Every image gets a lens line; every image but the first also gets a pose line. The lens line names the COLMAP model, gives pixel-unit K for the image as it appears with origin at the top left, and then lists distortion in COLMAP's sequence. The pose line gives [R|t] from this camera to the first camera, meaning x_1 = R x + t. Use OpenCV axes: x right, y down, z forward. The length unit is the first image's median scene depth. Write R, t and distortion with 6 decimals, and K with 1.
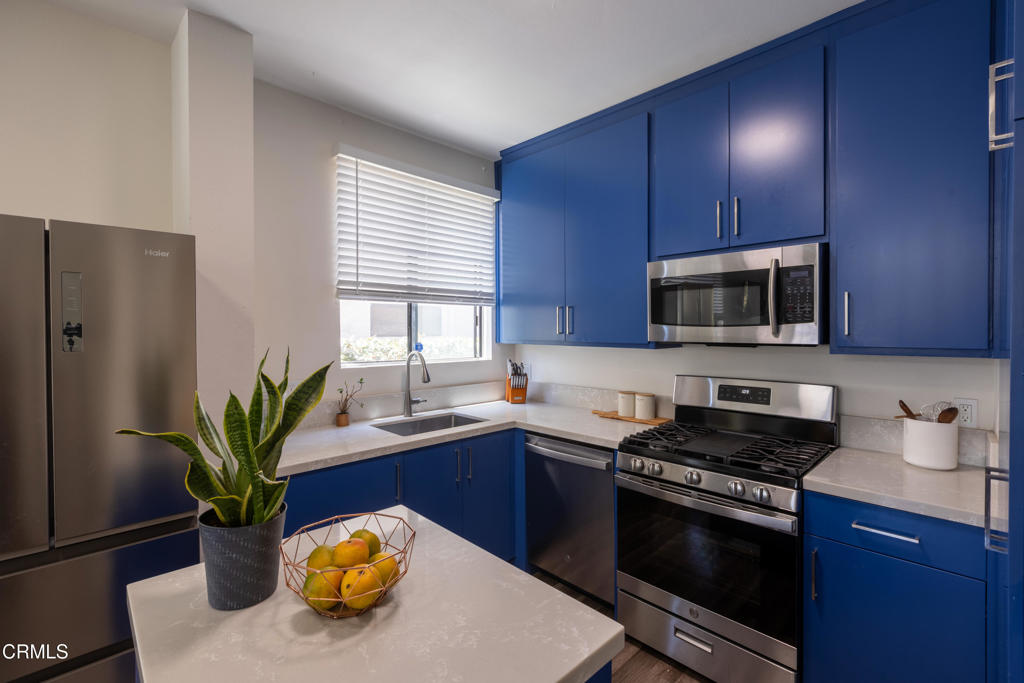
lens RADIAL K [[463.0, 0, 512.0], [0, 463.0, 341.5], [0, 0, 1]] dist [0.001541, 0.000209]
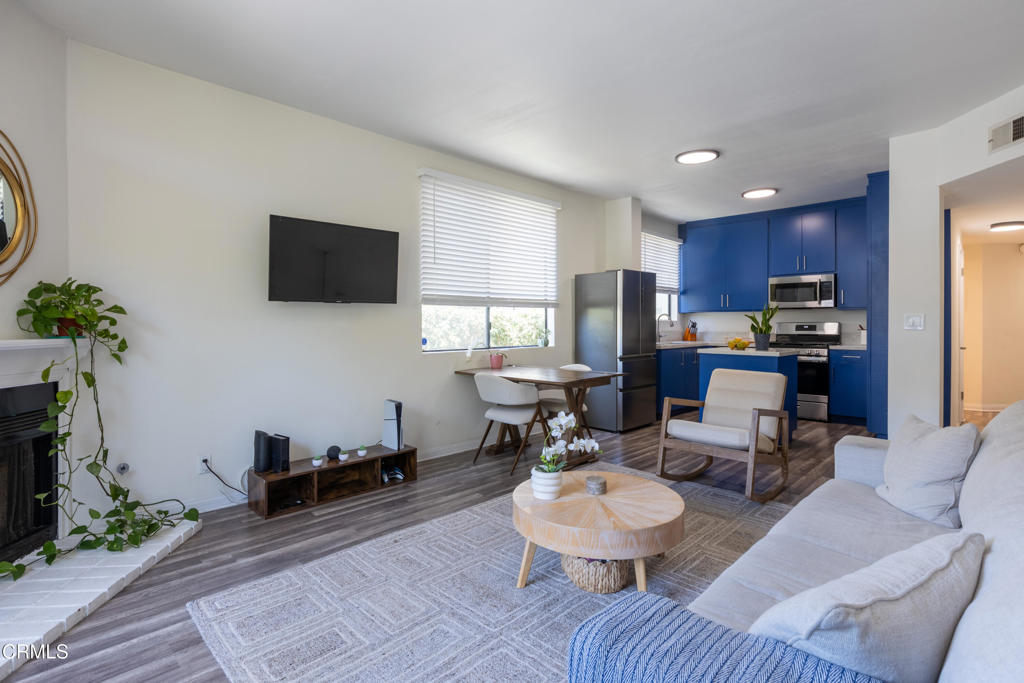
lens RADIAL K [[507.7, 0, 509.1], [0, 507.7, 330.0], [0, 0, 1]] dist [0.001109, 0.000120]
pose [[0.999815, 0.009813, 0.016515, -1.401575], [-0.009441, 0.999704, -0.022444, 0.232526], [-0.016730, 0.022284, 0.999612, -2.113572]]
